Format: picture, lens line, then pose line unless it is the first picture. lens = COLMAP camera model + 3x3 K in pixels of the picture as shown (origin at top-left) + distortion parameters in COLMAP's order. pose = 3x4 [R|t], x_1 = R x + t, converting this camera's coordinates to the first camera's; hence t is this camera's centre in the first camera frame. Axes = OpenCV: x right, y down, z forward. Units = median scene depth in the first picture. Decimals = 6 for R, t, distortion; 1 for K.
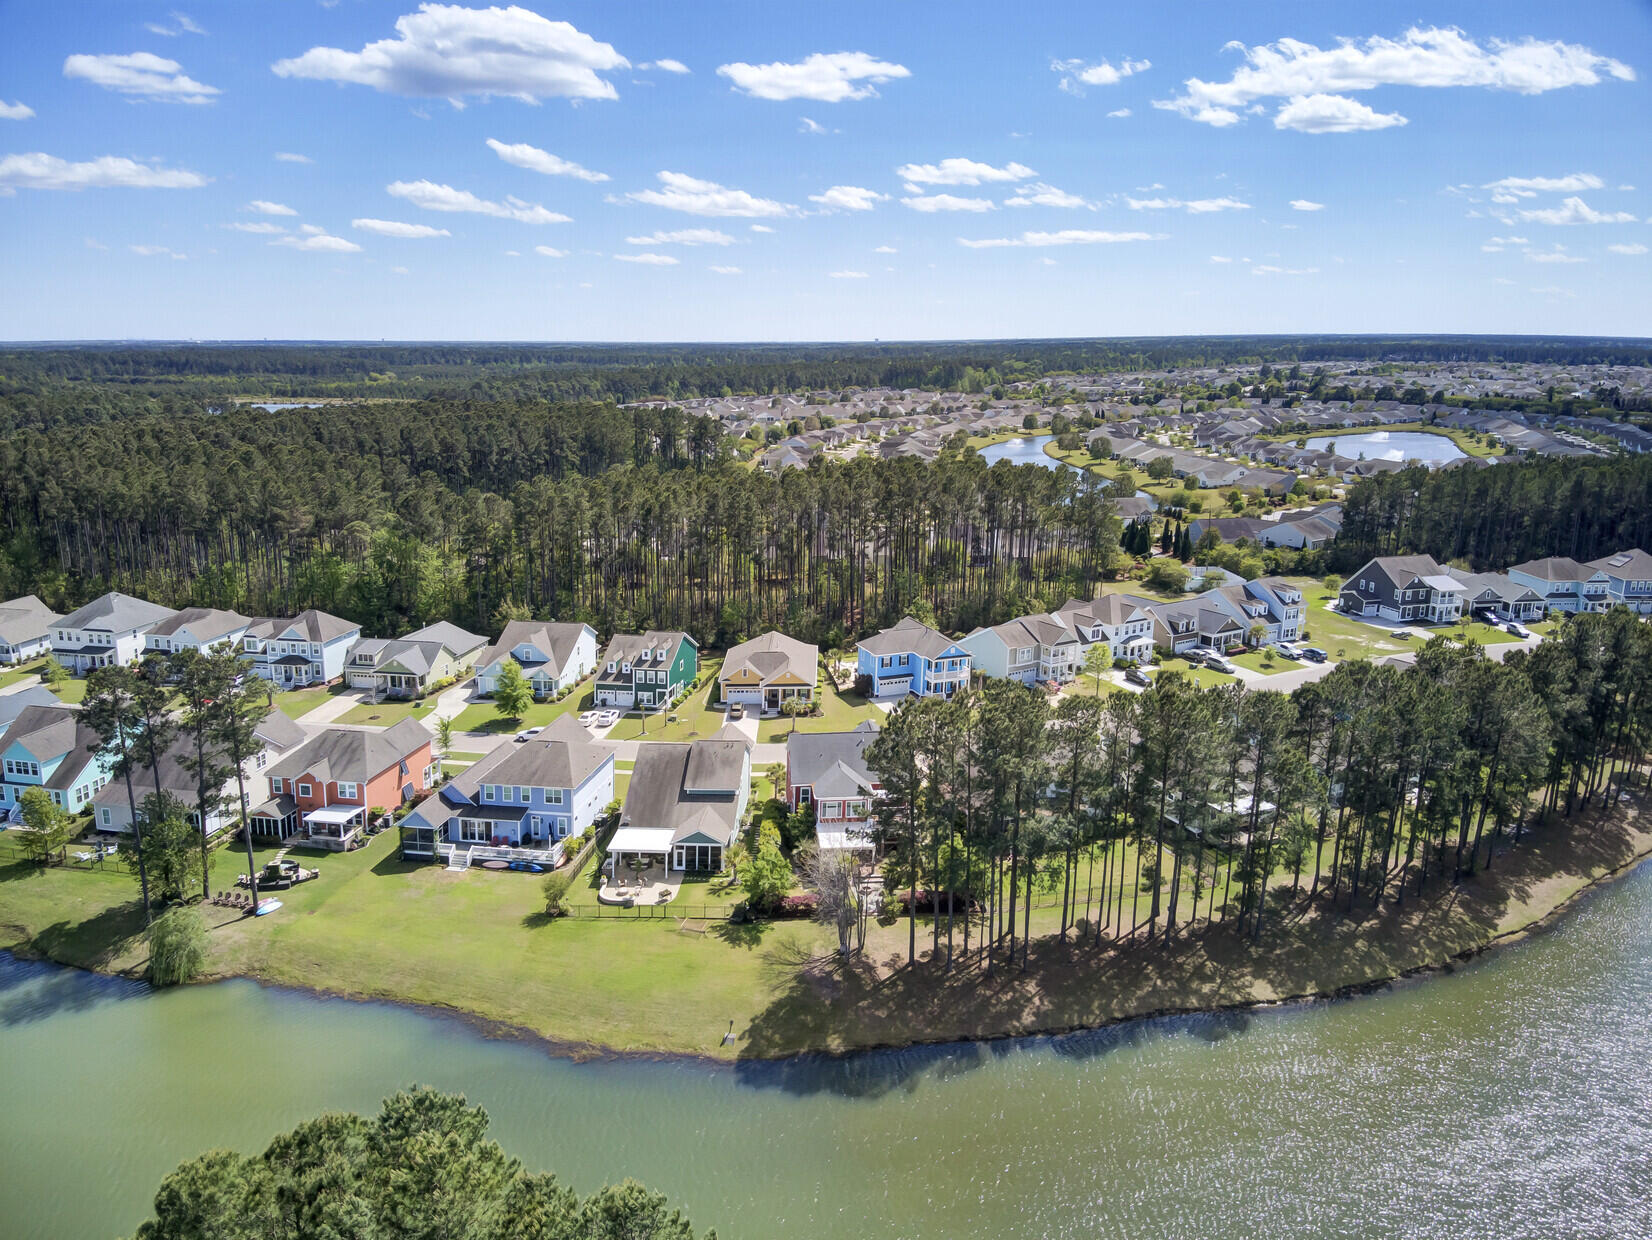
lens RADIAL K [[1152.6, 0, 823.4], [0, 1152.6, 585.9], [0, 0, 1]] dist [0.127636, -0.211337]
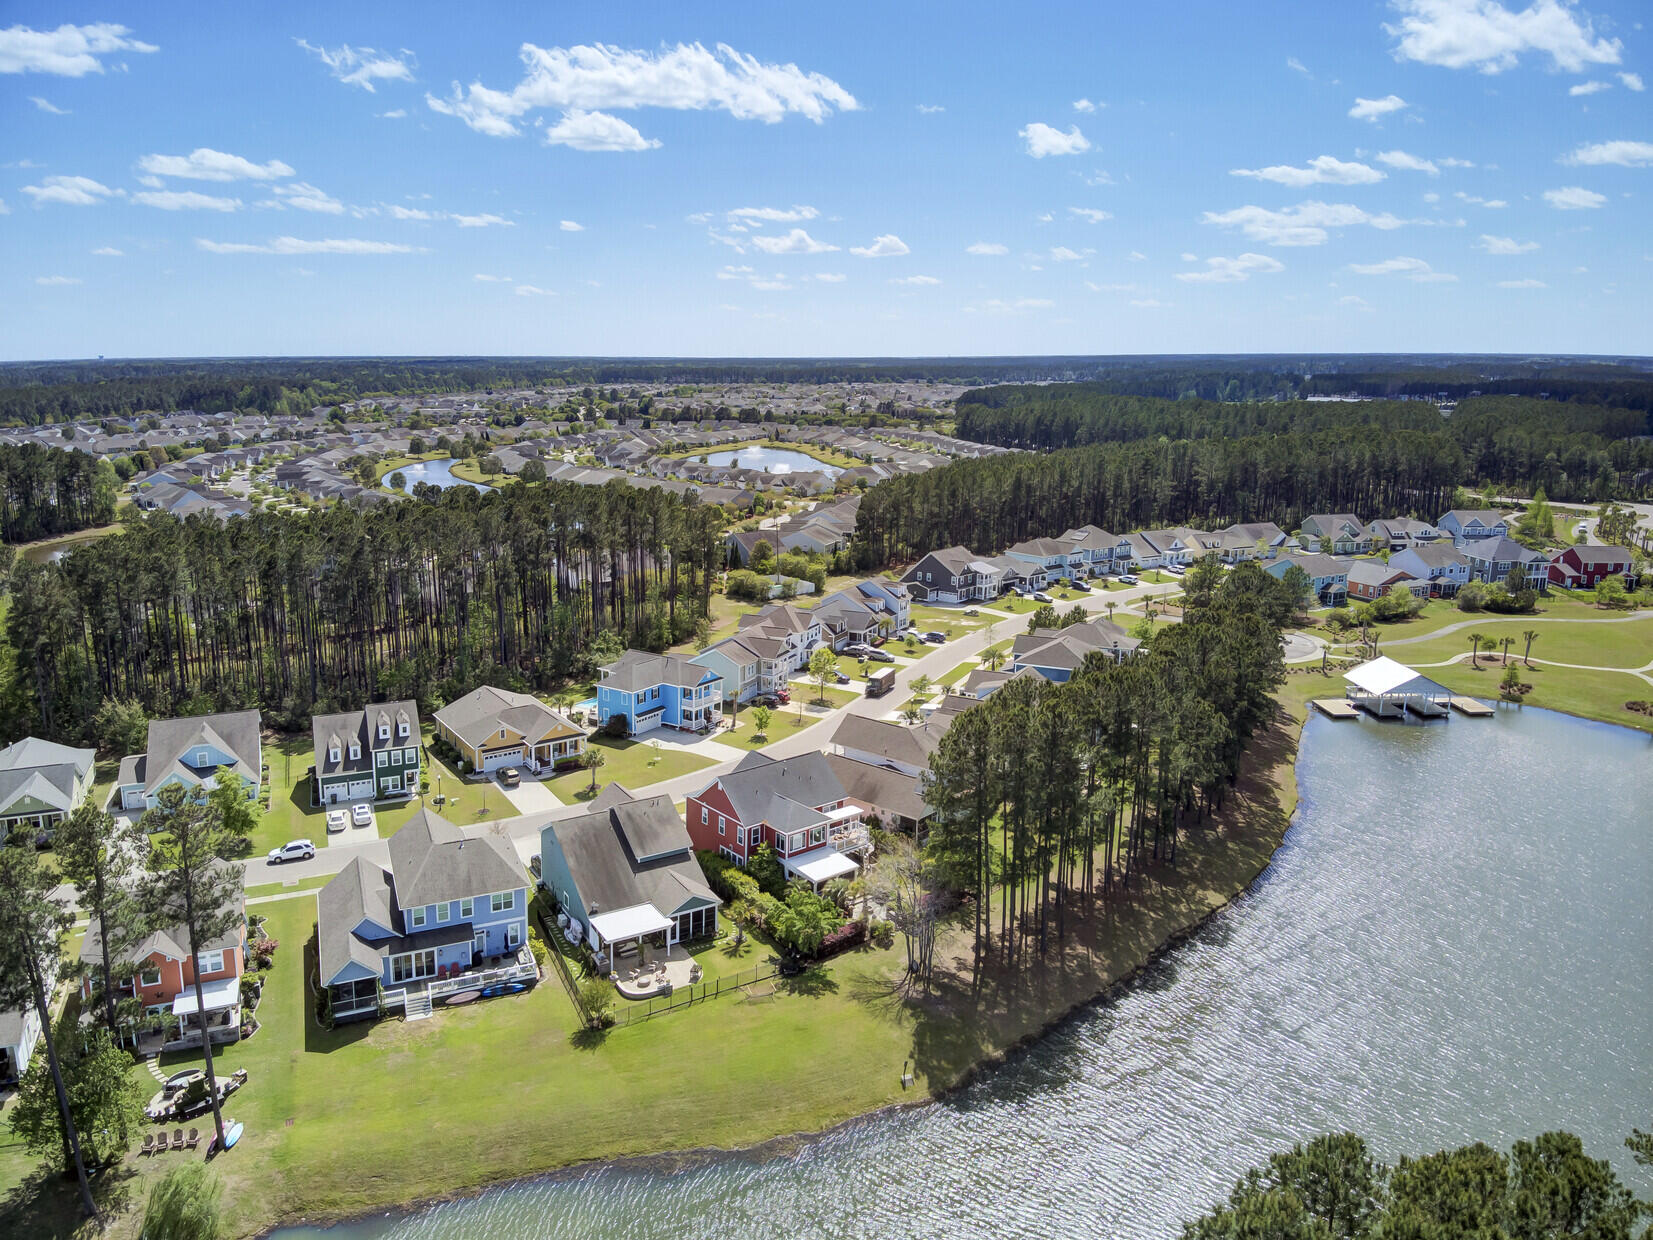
lens RADIAL K [[1141.7, 0, 832.2], [0, 1141.7, 673.2], [0, 0, 1]] dist [0.147699, -0.202822]
pose [[0.840121, -0.141335, 0.523662, -0.303401], [0.112509, 0.989864, 0.086663, -0.018266], [-0.530603, -0.013891, 0.847507, 0.116306]]
